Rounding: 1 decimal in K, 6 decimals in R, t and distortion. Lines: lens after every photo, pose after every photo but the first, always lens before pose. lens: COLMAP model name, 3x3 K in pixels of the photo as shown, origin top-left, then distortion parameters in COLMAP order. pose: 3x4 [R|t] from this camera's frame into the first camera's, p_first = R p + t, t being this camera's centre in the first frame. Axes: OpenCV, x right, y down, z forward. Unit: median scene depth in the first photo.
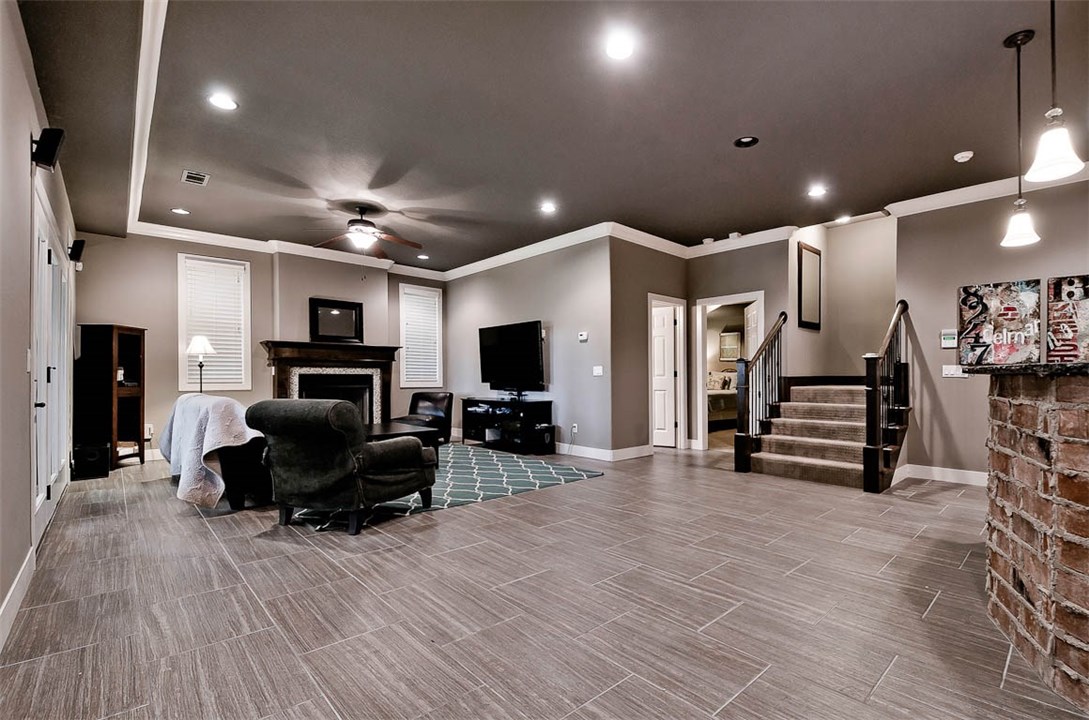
lens RADIAL K [[484.5, 0, 552.7], [0, 484.5, 380.0], [0, 0, 1]] dist [-0.003466, -0.000985]
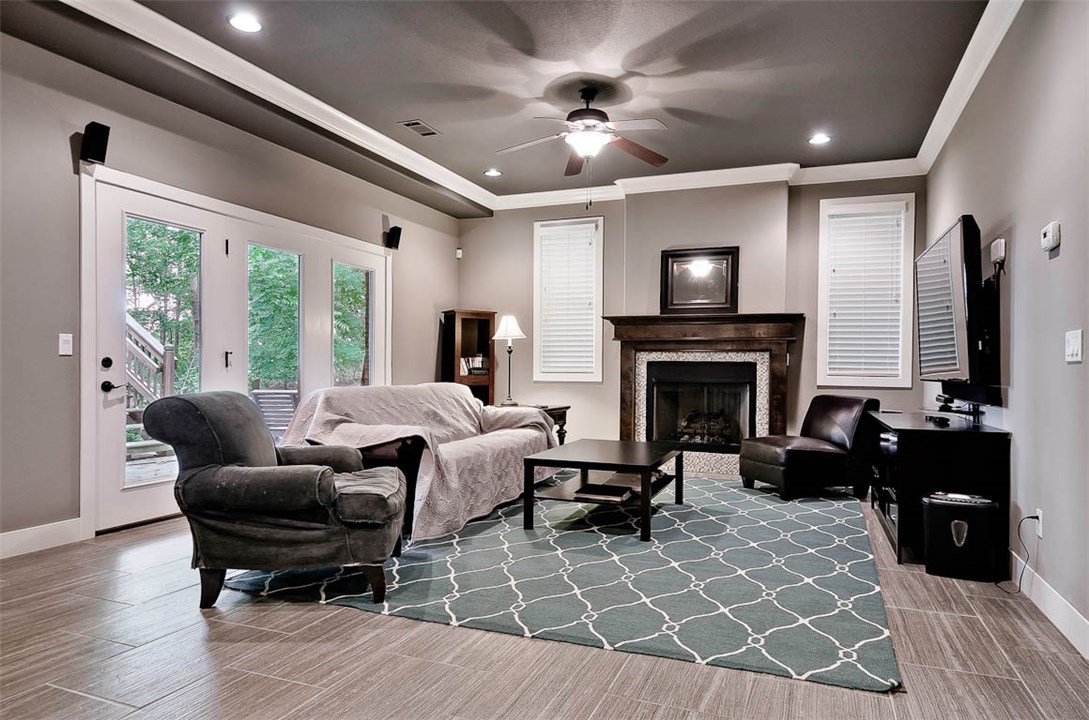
lens RADIAL K [[645.0, 0, 545.9], [0, 645.0, 377.1], [0, 0, 1]] dist [0.027051, -0.000296]
pose [[0.462604, 0.019446, -0.886352, 0.289199], [-0.013961, 0.999795, 0.014648, -0.001356], [0.886455, 0.005598, 0.462780, 0.511006]]
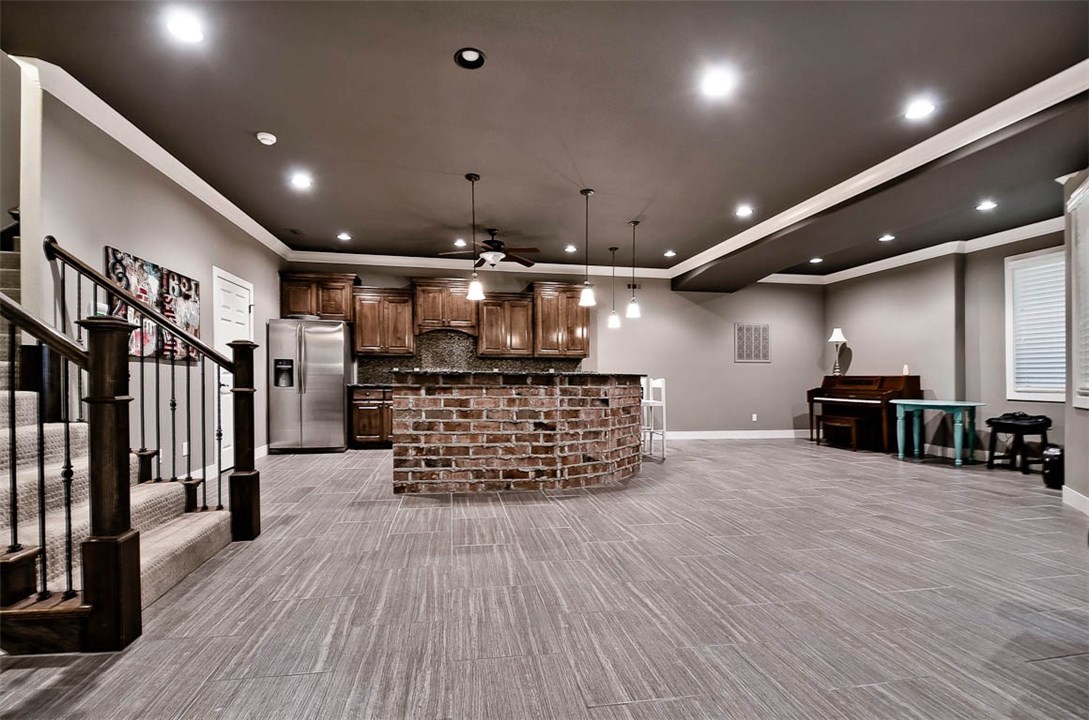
lens RADIAL K [[484.5, 0, 552.7], [0, 484.5, 380.0], [0, 0, 1]] dist [-0.003466, -0.000985]
pose [[-0.866964, -0.010813, 0.498253, -0.029096], [-0.009425, 0.999942, 0.005302, 0.002480], [-0.498281, -0.000099, -0.867016, 0.930468]]
